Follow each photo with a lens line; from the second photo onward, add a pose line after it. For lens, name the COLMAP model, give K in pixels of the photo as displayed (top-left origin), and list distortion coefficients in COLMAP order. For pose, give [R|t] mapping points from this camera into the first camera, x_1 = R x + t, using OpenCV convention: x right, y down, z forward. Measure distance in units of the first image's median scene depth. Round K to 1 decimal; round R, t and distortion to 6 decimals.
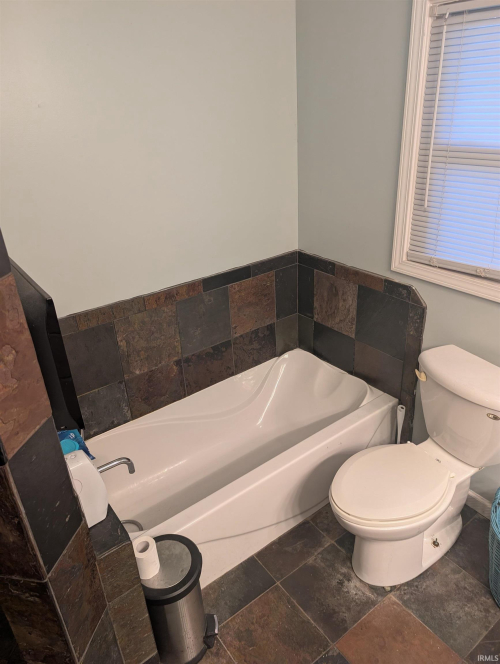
lens RADIAL K [[472.1, 0, 244.9], [0, 472.1, 329.1], [0, 0, 1]] dist [0.000684, -0.004165]
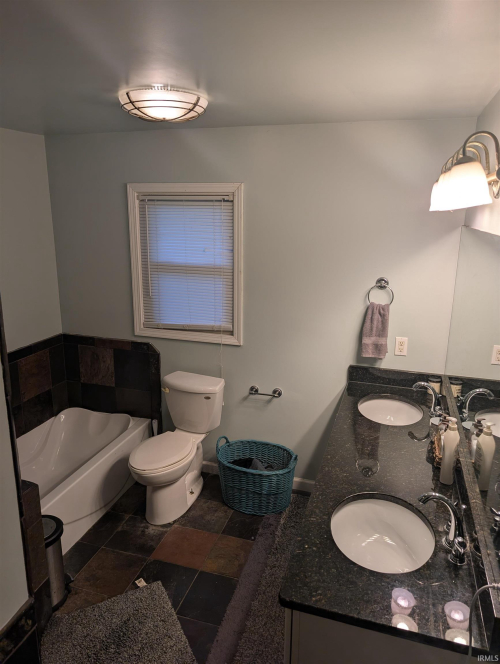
lens RADIAL K [[472.1, 0, 244.9], [0, 472.1, 329.1], [0, 0, 1]] dist [0.000684, -0.004165]
pose [[0.806751, -0.079689, 0.585493, -0.296062], [0.210284, 0.964715, -0.158448, 0.170316], [-0.552208, 0.250948, 0.795042, -0.447101]]
